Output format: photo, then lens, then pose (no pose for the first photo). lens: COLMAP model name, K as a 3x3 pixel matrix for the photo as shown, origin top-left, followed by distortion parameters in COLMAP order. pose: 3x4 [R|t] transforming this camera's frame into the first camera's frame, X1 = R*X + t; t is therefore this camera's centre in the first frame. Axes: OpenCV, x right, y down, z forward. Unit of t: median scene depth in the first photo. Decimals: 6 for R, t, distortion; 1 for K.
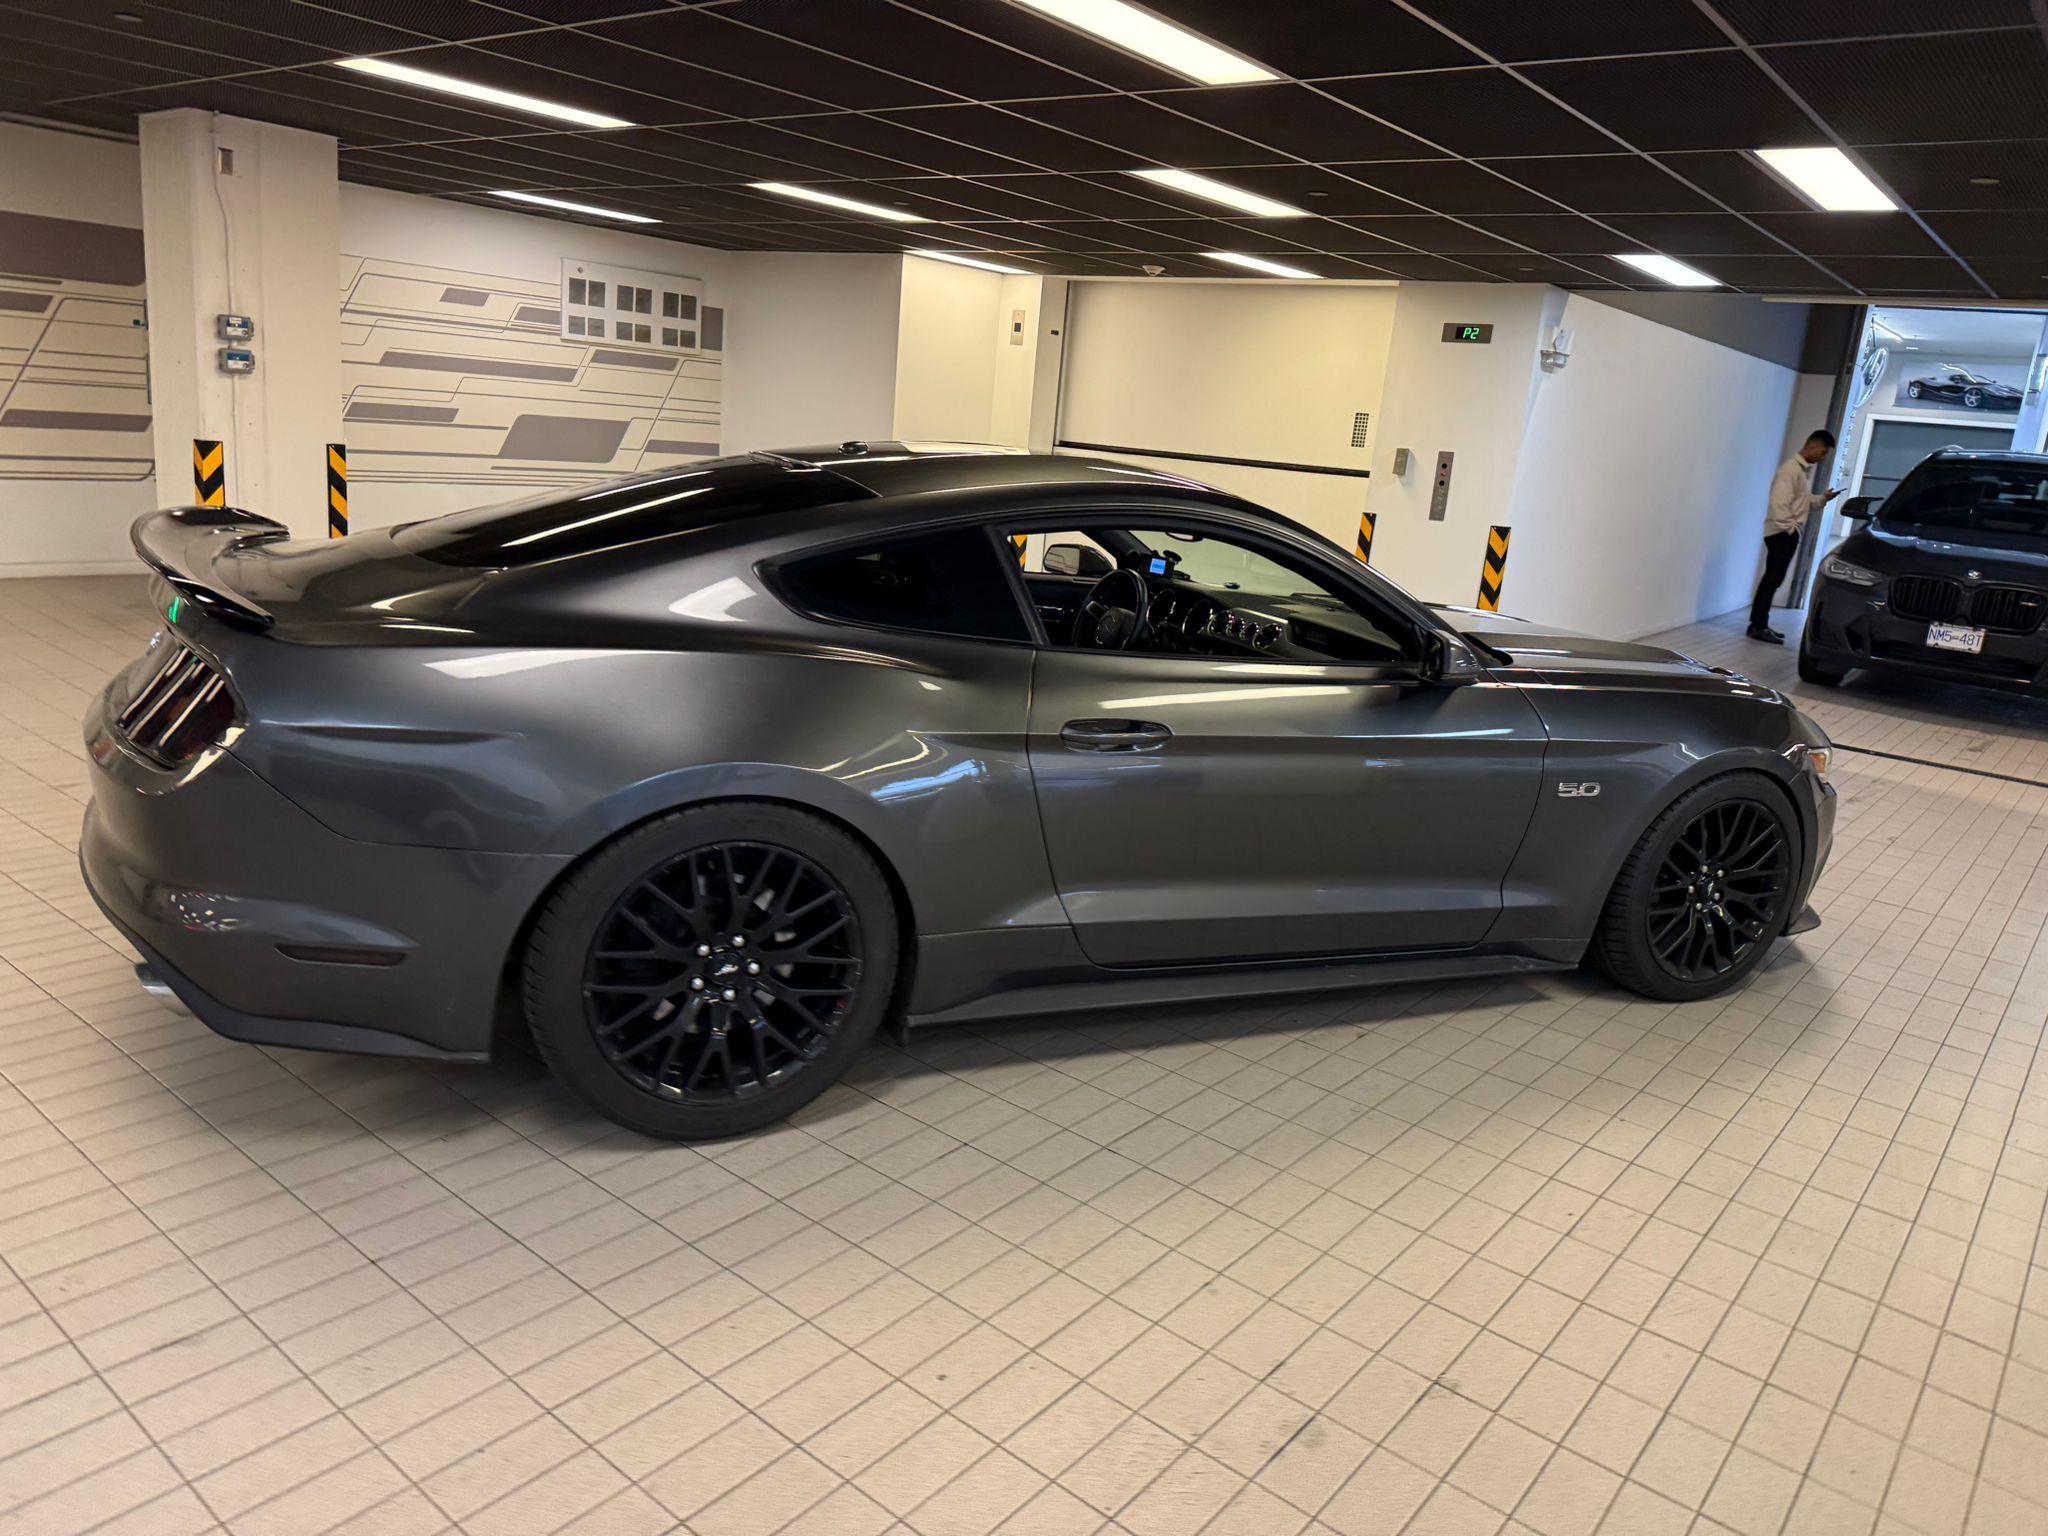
lens RADIAL K [[1431.5, 0, 1028.7], [0, 1431.5, 768.5], [0, 0, 1]] dist [0.039474, -0.062219]
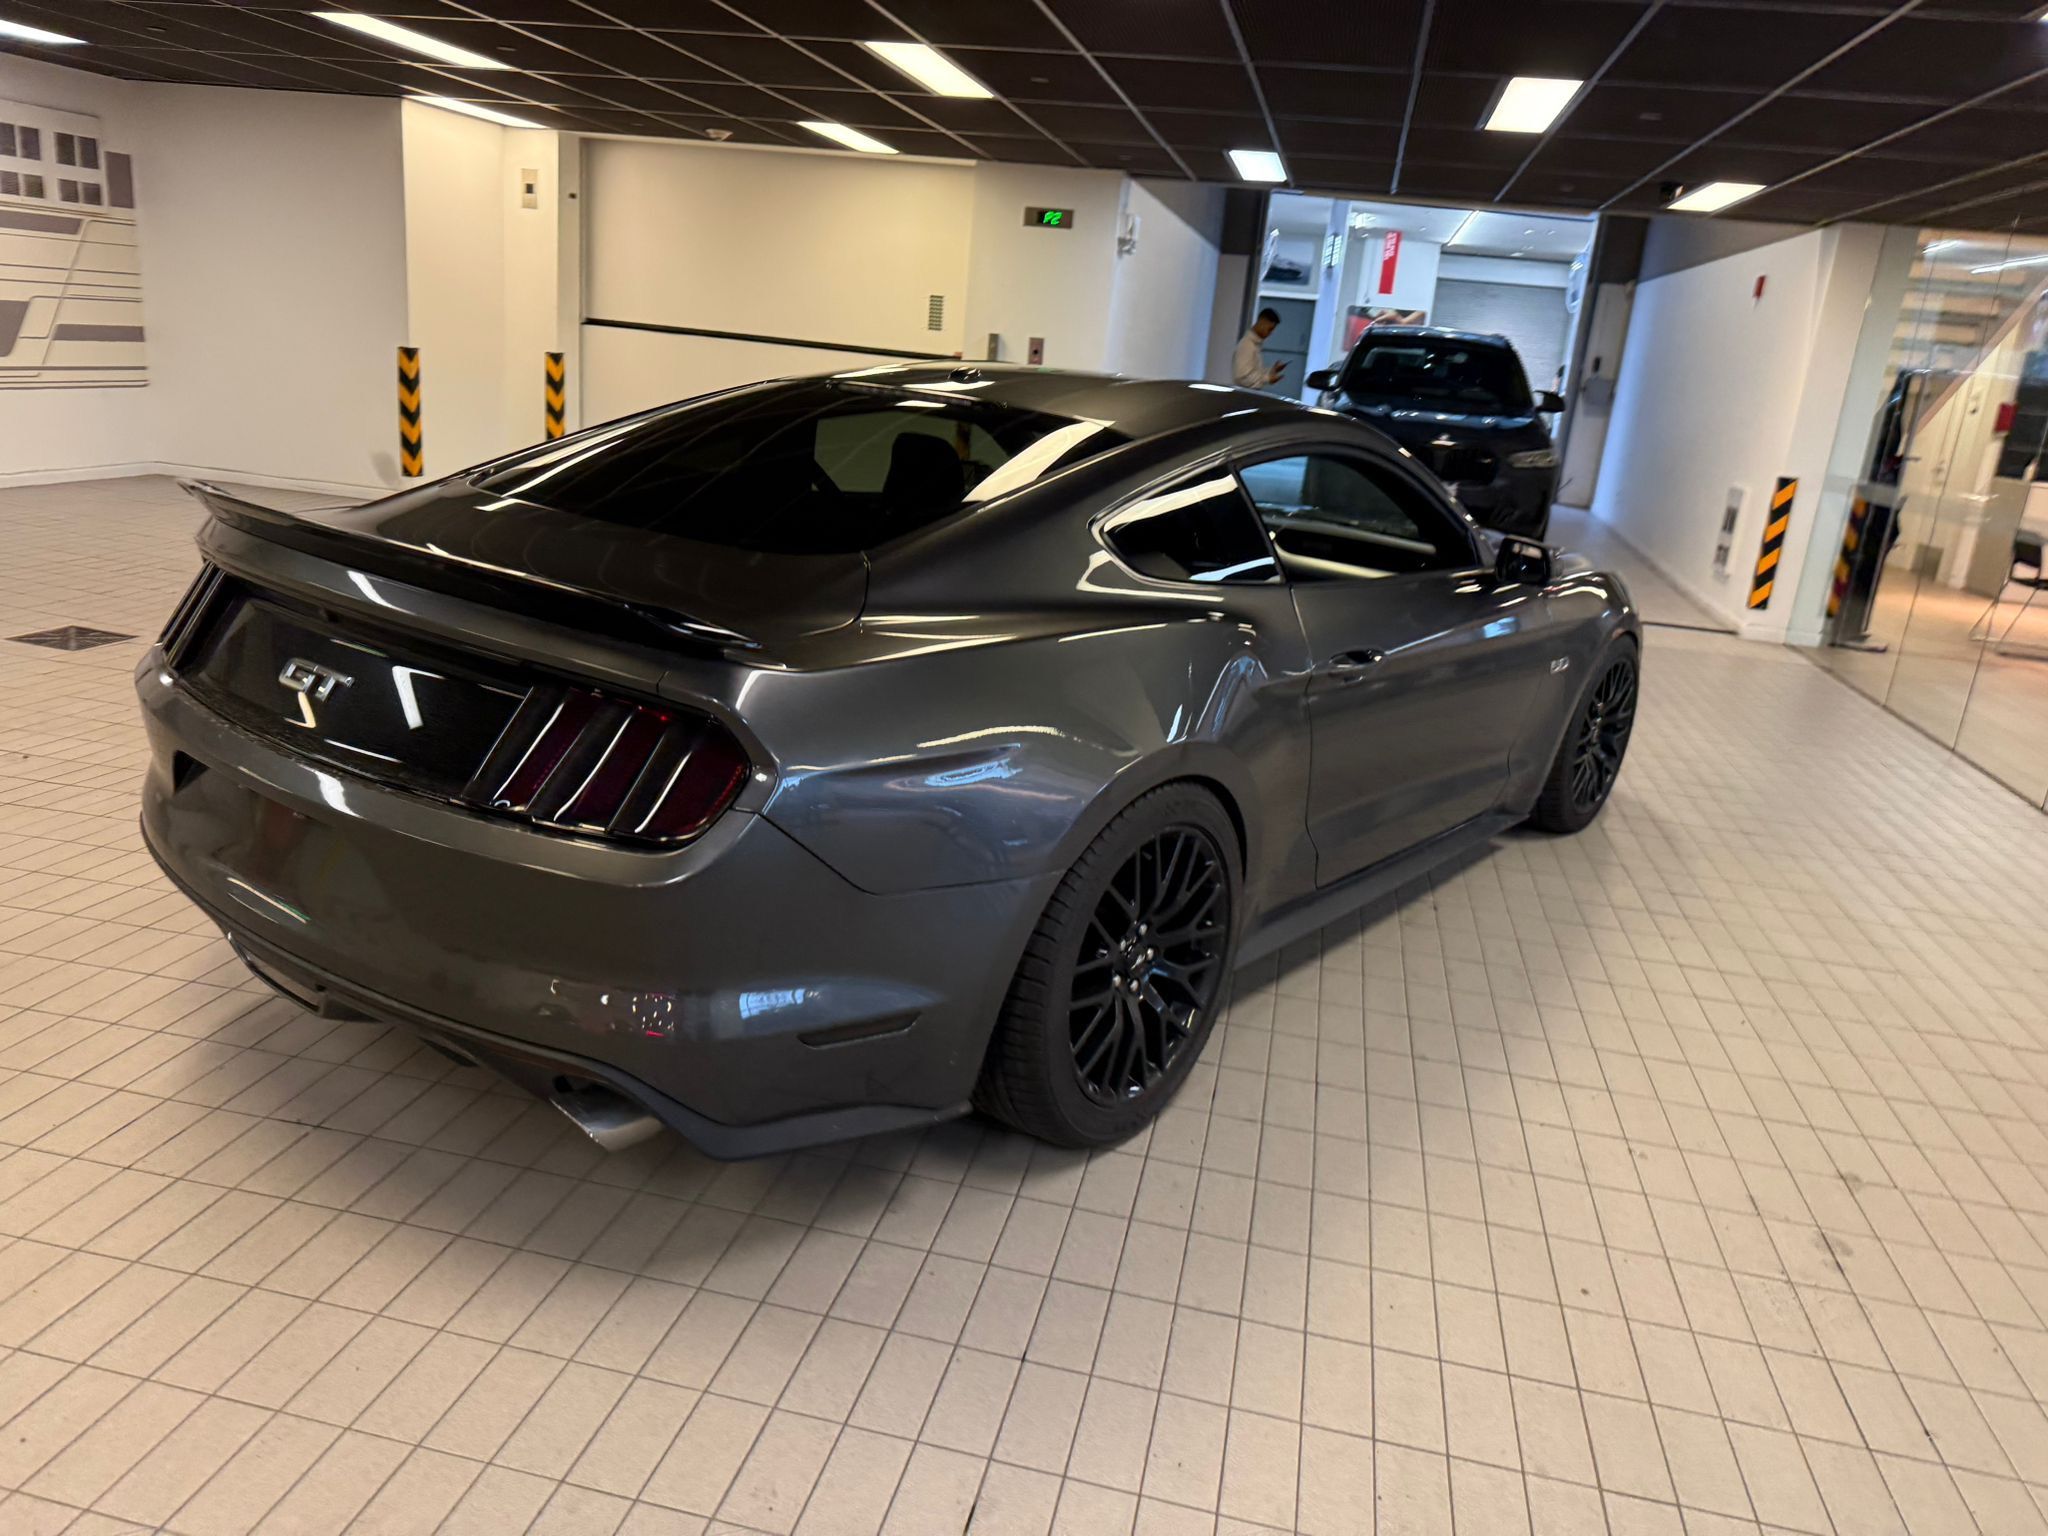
lens RADIAL K [[1438.2, 0, 1026.6], [0, 1438.2, 783.4], [0, 0, 1]] dist [0.012076, -0.025363]
pose [[0.894510, -0.141670, 0.424006, -0.237974], [0.098959, 0.987679, 0.121235, -0.035157], [-0.435958, -0.066487, 0.897508, 0.069053]]
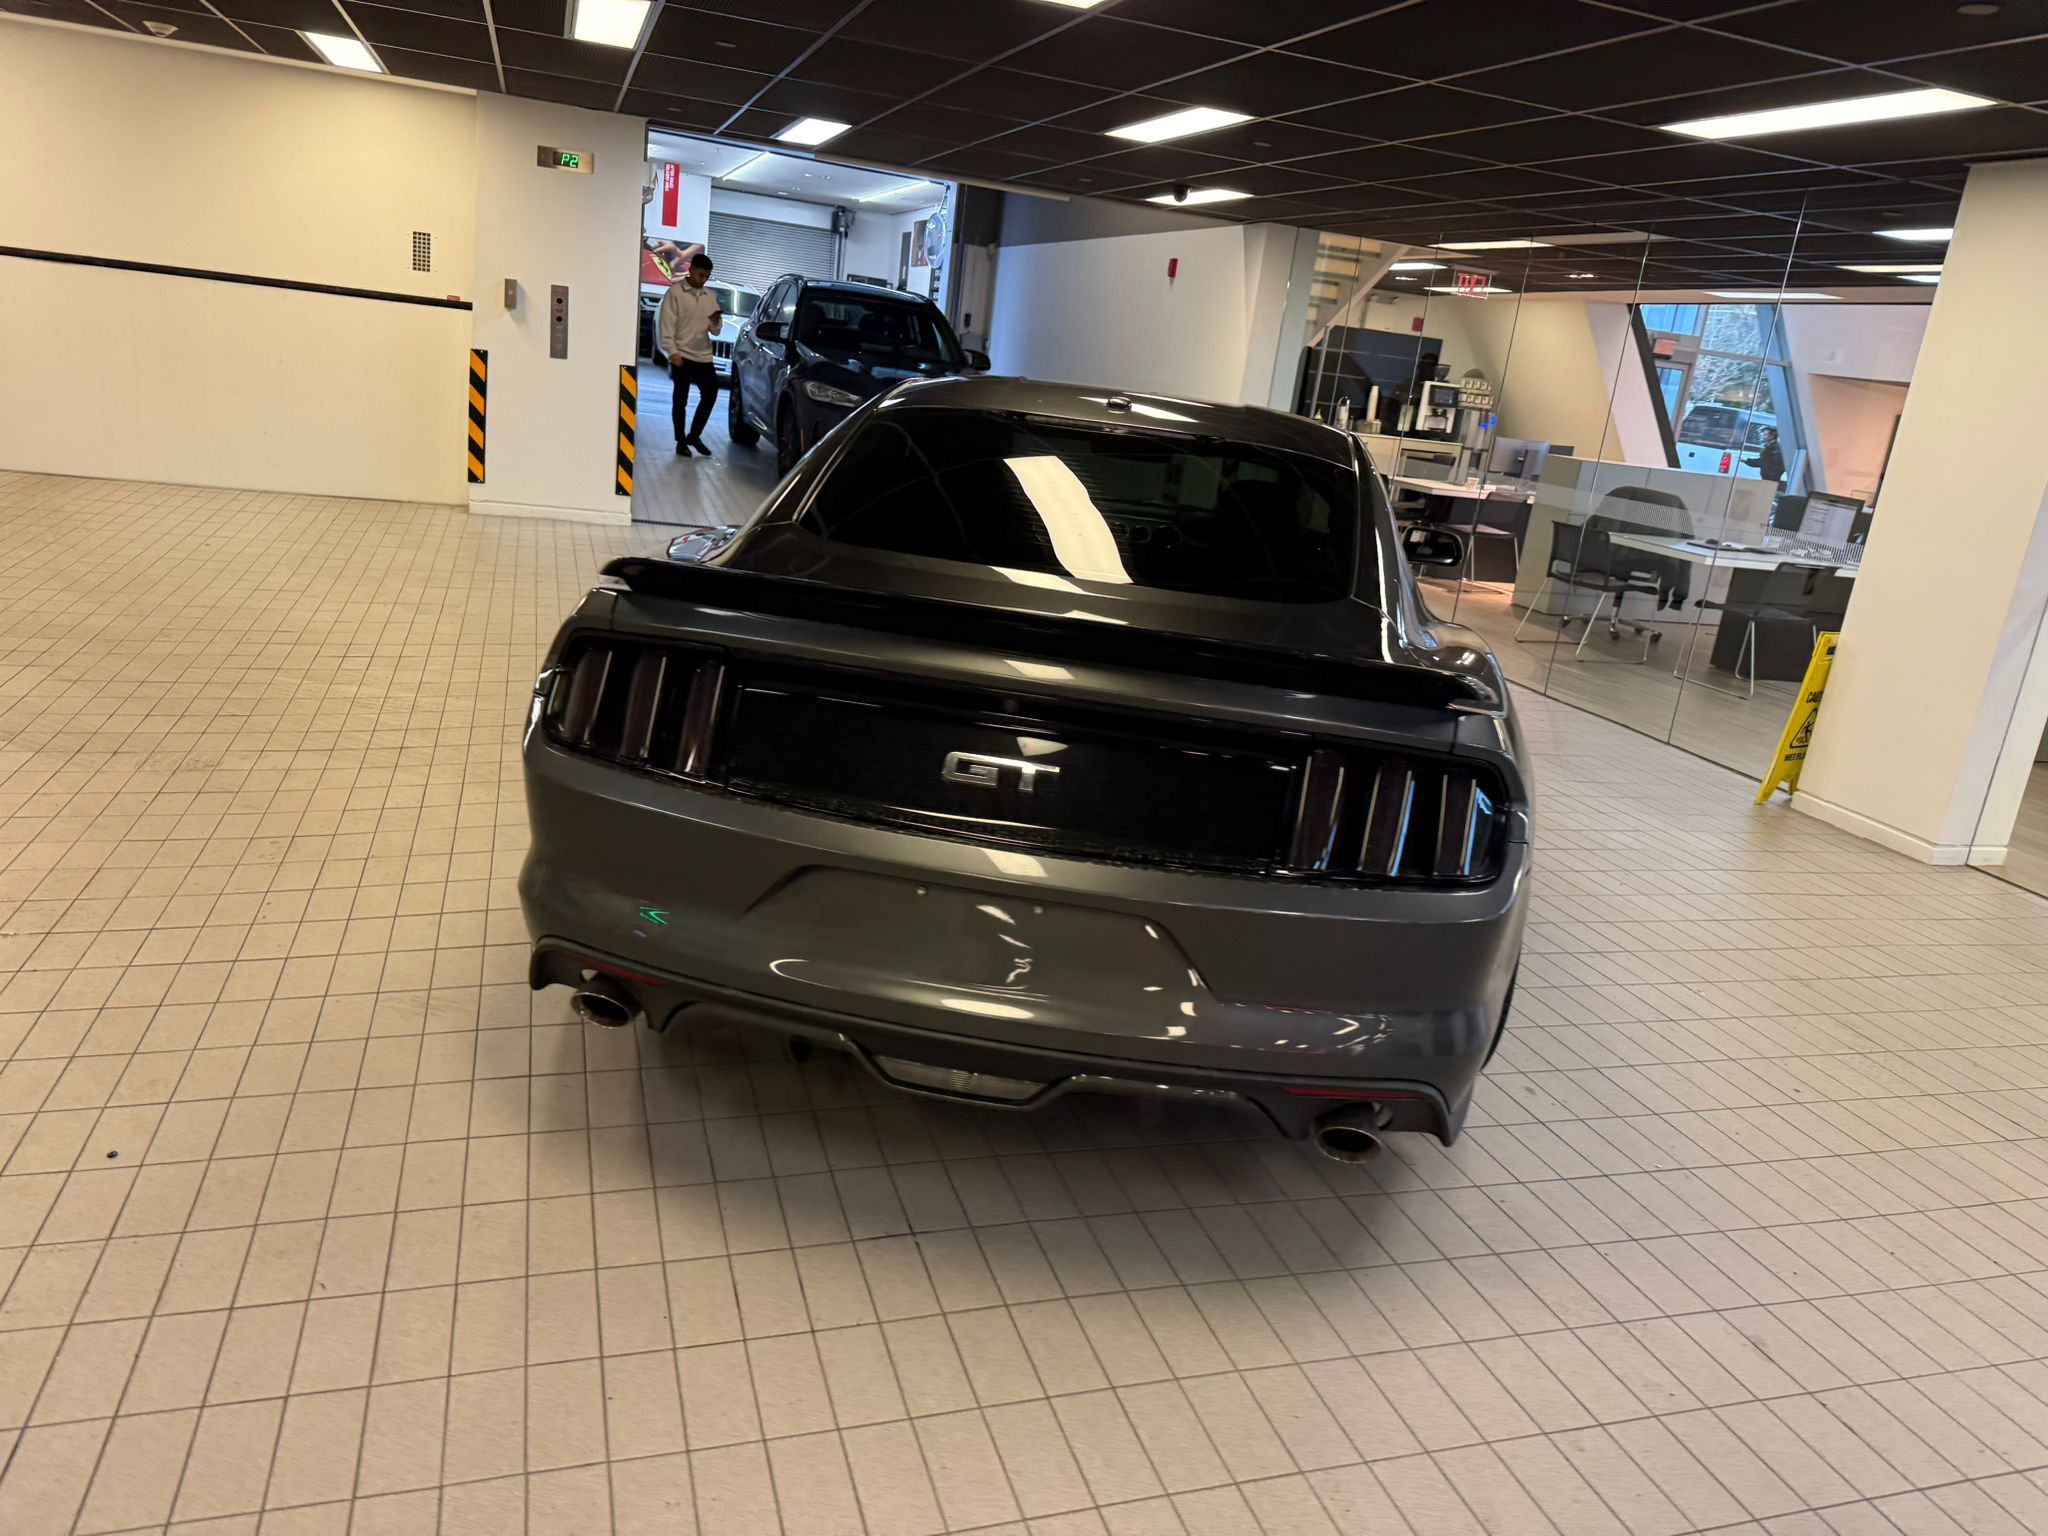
lens RADIAL K [[1433.8, 0, 1029.3], [0, 1433.8, 756.2], [0, 0, 1]] dist [0.062489, -0.083644]
pose [[0.548613, -0.247989, 0.798451, -0.462526], [0.128837, 0.968667, 0.212333, -0.096978], [-0.826090, -0.013619, 0.563374, 0.232131]]
